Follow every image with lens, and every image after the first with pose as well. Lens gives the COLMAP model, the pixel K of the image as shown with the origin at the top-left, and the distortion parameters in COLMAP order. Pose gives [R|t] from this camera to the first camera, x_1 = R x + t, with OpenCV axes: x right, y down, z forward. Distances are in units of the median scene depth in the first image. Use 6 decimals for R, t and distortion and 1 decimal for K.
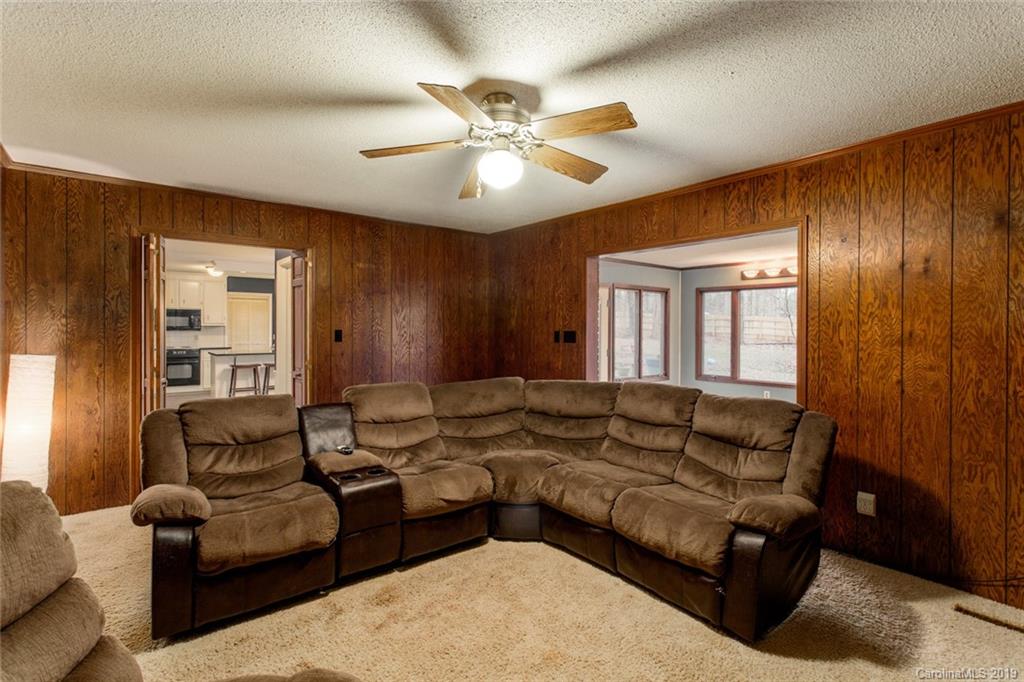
lens RADIAL K [[488.7, 0, 521.9], [0, 488.7, 335.0], [0, 0, 1]] dist [0.015384, 0.001582]
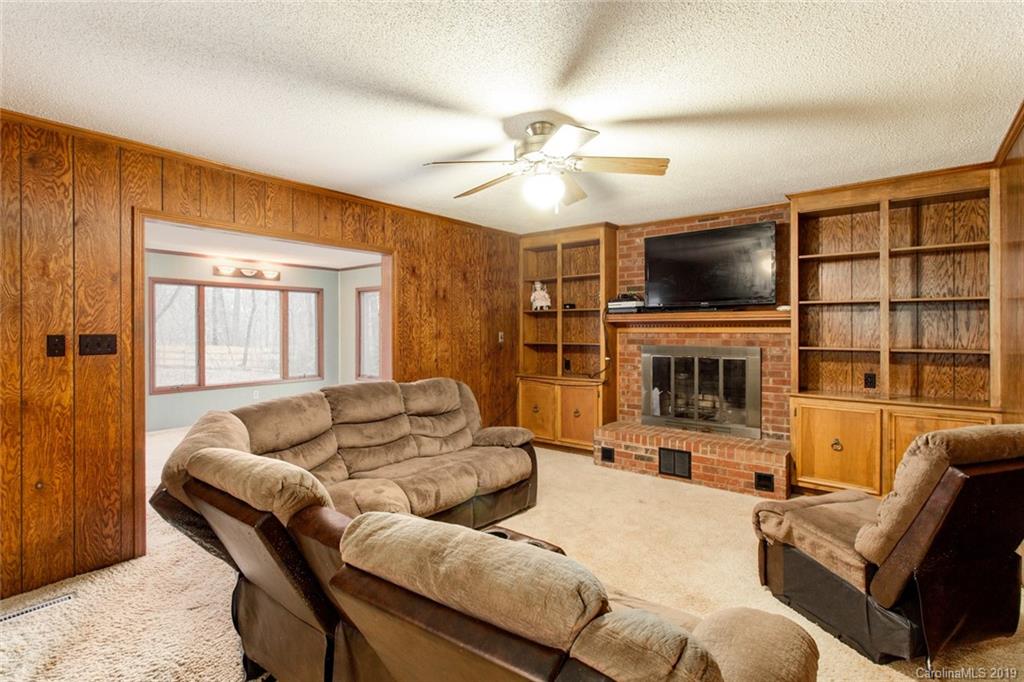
lens RADIAL K [[488.7, 0, 521.3], [0, 488.7, 332.0], [0, 0, 1]] dist [0.015384, 0.001582]
pose [[-0.196123, -0.012756, 0.980496, -0.733502], [0.009514, 0.999844, 0.014911, -0.018947], [-0.980533, 0.012252, -0.195971, 0.798938]]
